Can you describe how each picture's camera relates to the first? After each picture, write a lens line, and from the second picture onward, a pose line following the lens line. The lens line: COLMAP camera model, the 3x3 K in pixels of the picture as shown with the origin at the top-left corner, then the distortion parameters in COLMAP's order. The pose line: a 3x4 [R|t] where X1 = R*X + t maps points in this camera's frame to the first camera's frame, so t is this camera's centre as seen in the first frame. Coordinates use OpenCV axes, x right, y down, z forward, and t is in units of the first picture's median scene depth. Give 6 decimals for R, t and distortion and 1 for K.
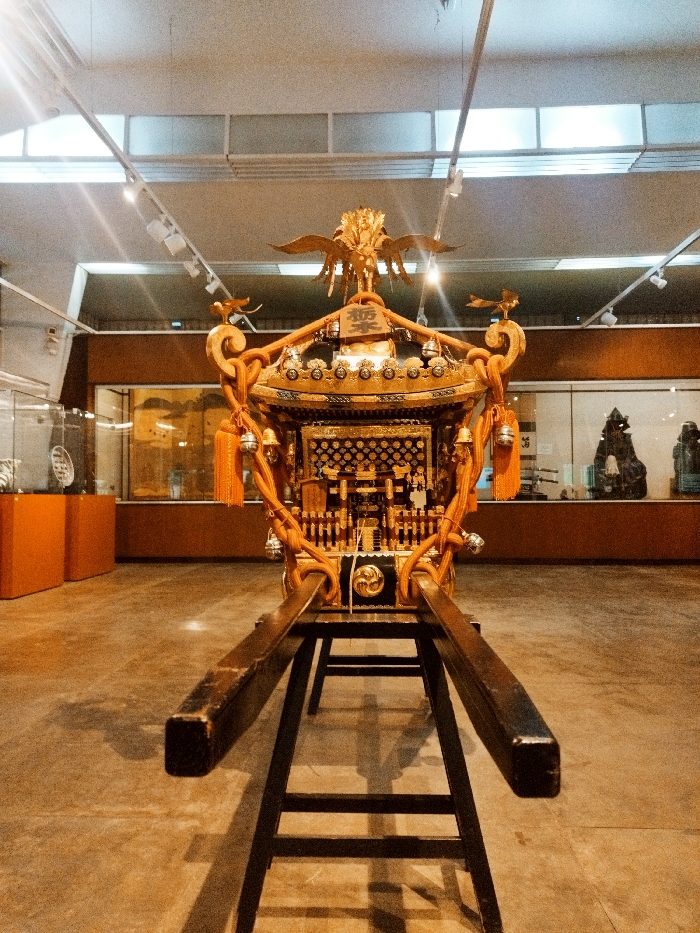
lens RADIAL K [[672.1, 0, 353.5], [0, 672.1, 467.0], [0, 0, 1]] dist [0.004483, -0.012368]
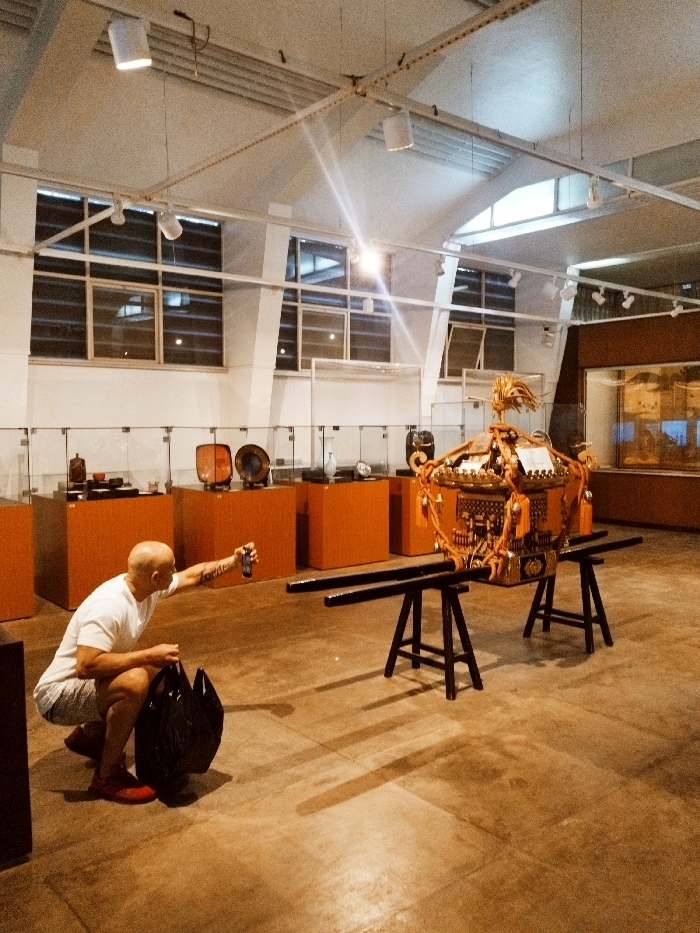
lens RADIAL K [[776.2, 0, 348.7], [0, 776.2, 463.1], [0, 0, 1]] dist [0.008327, 0.002430]
pose [[0.668988, 0.034701, -0.742462, 1.567184], [0.036823, 0.996136, 0.079737, -0.371955], [0.742360, -0.080683, 0.665125, -0.937585]]
